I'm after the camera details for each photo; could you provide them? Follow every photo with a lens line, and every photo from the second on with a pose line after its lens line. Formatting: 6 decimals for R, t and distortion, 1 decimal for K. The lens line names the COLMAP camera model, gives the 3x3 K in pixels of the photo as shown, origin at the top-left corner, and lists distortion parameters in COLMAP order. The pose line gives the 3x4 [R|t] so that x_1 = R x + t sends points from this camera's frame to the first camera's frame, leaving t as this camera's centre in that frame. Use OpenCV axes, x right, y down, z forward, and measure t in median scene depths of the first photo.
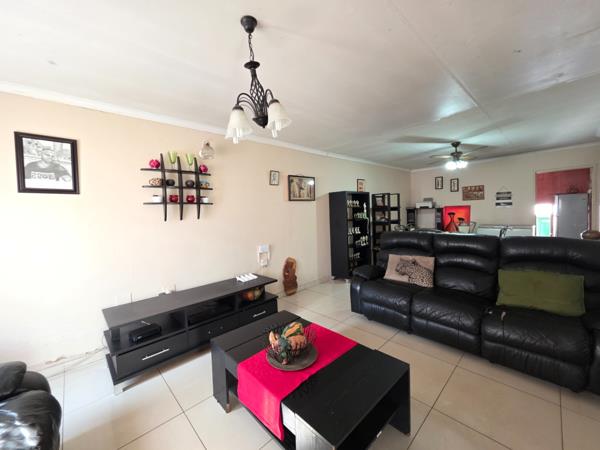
lens RADIAL K [[240.6, 0, 301.0], [0, 240.6, 221.1], [0, 0, 1]] dist [0.001453, -0.000483]
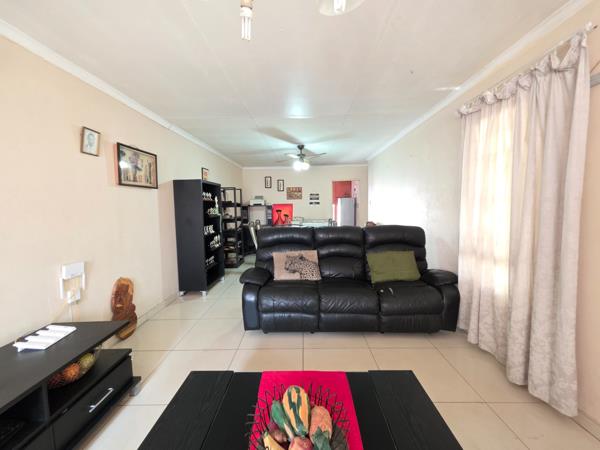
lens RADIAL K [[240.6, 0, 301.0], [0, 240.6, 221.1], [0, 0, 1]] dist [0.001453, -0.000483]
pose [[0.698763, -0.023740, 0.714959, -0.162366], [0.022537, 0.999684, 0.011167, 0.010251], [-0.714998, 0.008310, 0.699077, 0.239561]]
